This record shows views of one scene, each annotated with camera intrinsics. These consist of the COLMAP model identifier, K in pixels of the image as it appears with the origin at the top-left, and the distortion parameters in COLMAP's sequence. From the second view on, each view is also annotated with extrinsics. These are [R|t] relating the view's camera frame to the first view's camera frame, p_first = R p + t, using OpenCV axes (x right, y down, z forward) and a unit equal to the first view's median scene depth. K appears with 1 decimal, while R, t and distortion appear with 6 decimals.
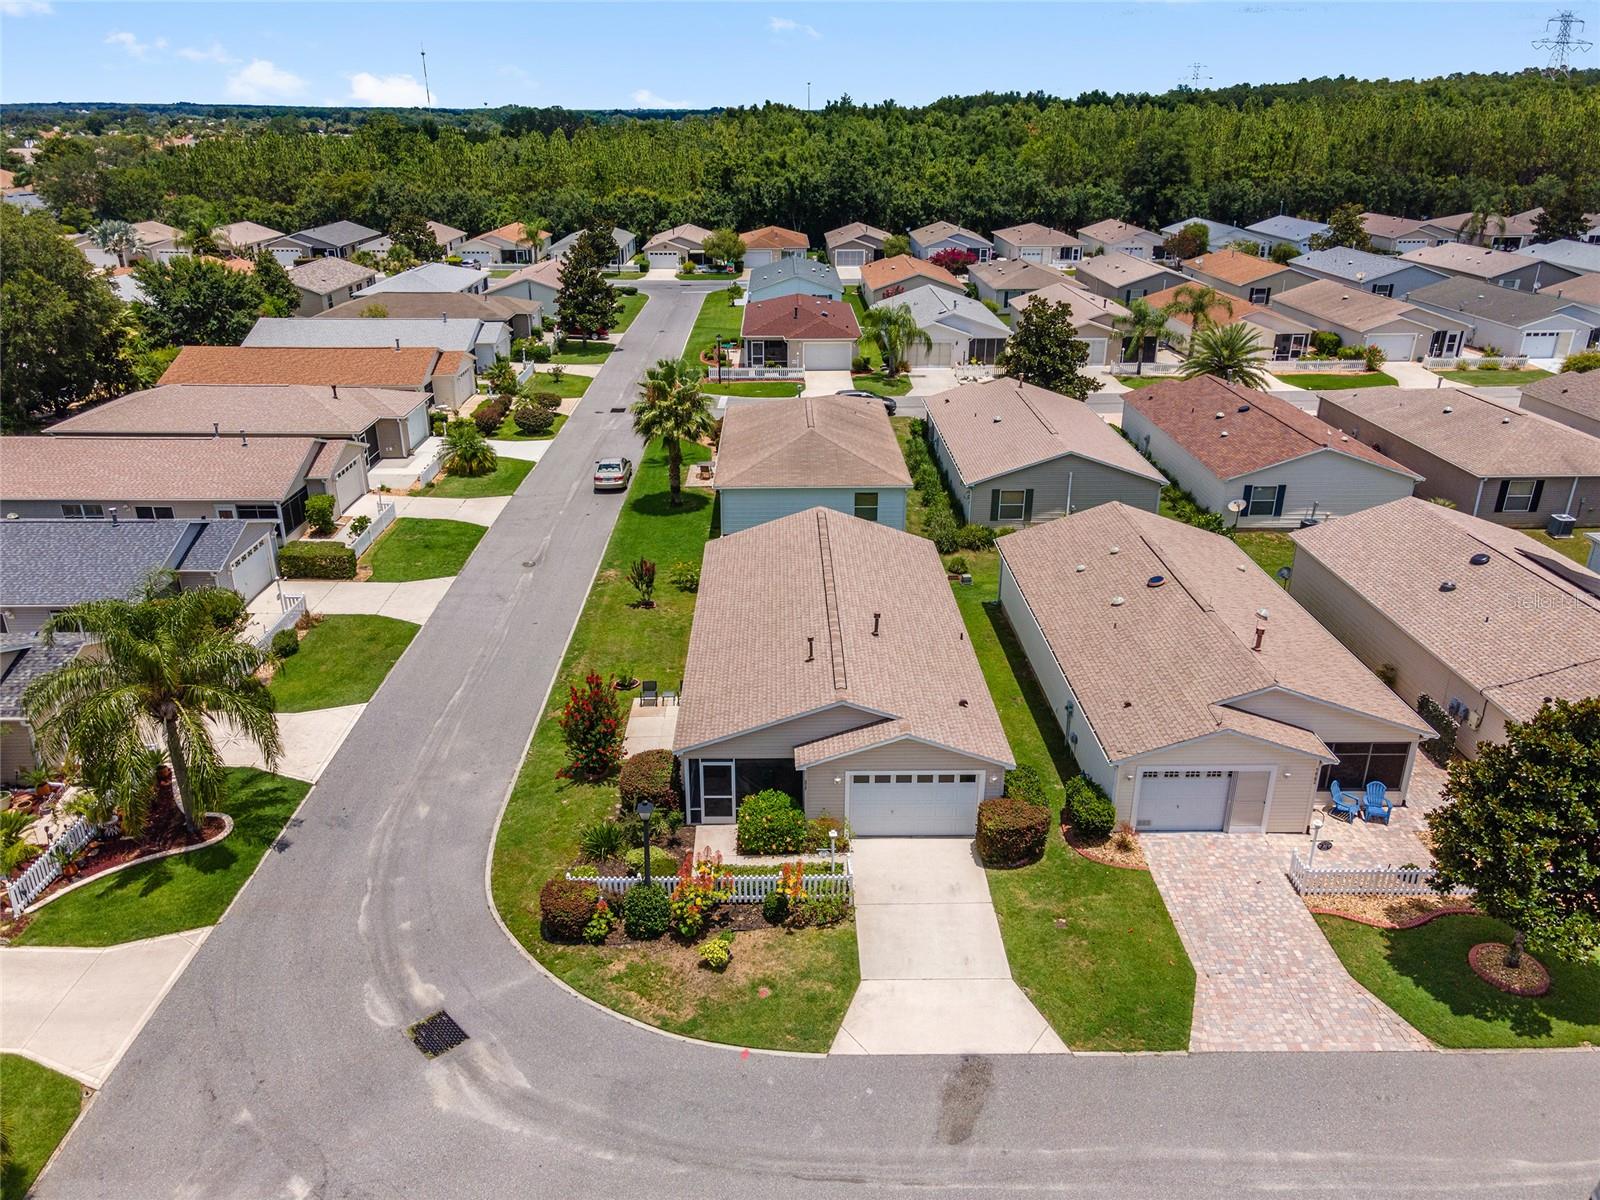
lens RADIAL K [[1171.8, 0, 797.1], [0, 1171.8, 602.7], [0, 0, 1]] dist [0.022575, 0.028961]
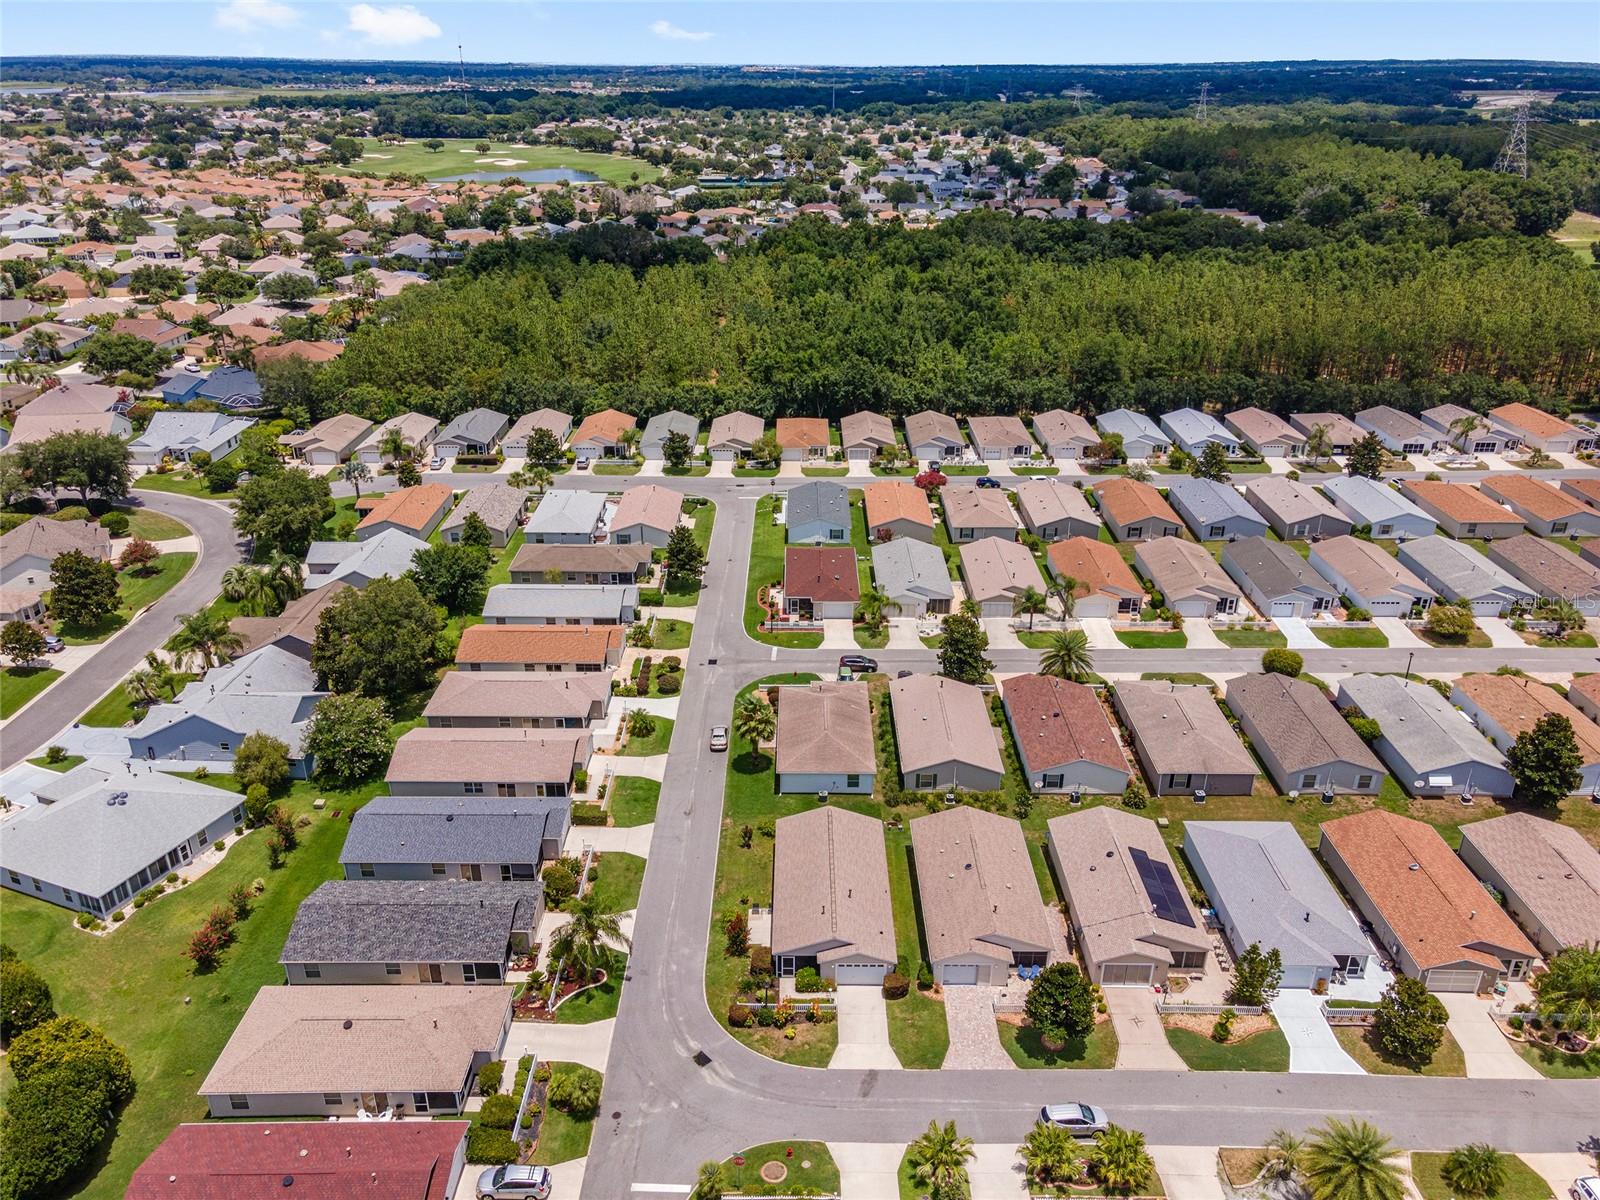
lens RADIAL K [[1171.8, 0, 793.4], [0, 1171.8, 601.8], [0, 0, 1]] dist [0.022575, 0.028961]
pose [[0.999751, 0.010478, -0.019699, -0.011374], [-0.009811, 0.999386, 0.033647, -0.760593], [0.020039, -0.033445, 0.999240, -1.652749]]
